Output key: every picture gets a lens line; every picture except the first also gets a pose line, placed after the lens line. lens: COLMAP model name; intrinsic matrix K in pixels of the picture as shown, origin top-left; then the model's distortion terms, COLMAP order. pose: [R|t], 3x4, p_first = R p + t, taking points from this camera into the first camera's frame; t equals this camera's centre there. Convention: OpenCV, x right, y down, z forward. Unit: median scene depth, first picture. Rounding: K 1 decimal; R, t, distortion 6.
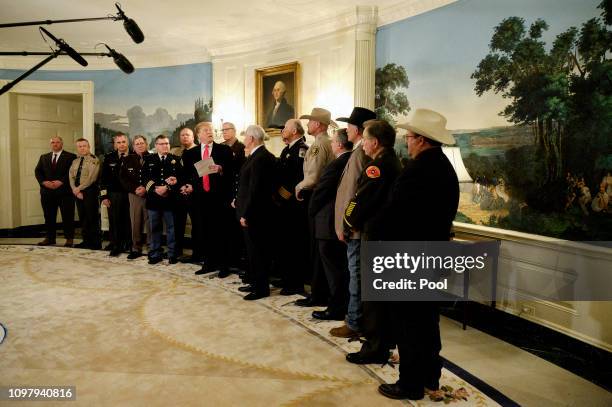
lens RADIAL K [[429.8, 0, 298.8], [0, 429.8, 191.3], [0, 0, 1]] dist [-0.031236, 0.042878]
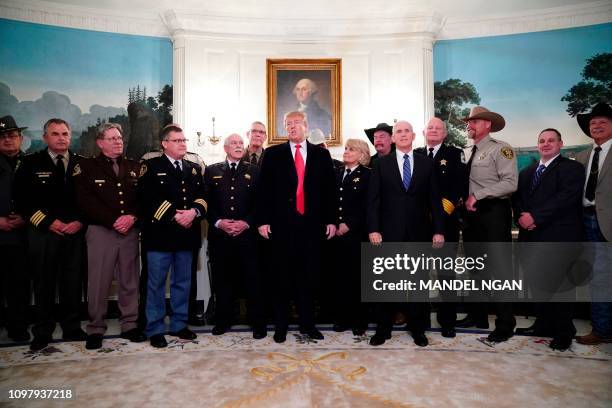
lens RADIAL K [[429.8, 0, 298.8], [0, 429.8, 191.8], [0, 0, 1]] dist [-0.031236, 0.042878]
pose [[0.757631, 0.019467, 0.652393, -0.670897], [0.055137, 0.994073, -0.093694, 0.031746], [-0.650350, 0.106957, 0.752067, 0.501455]]
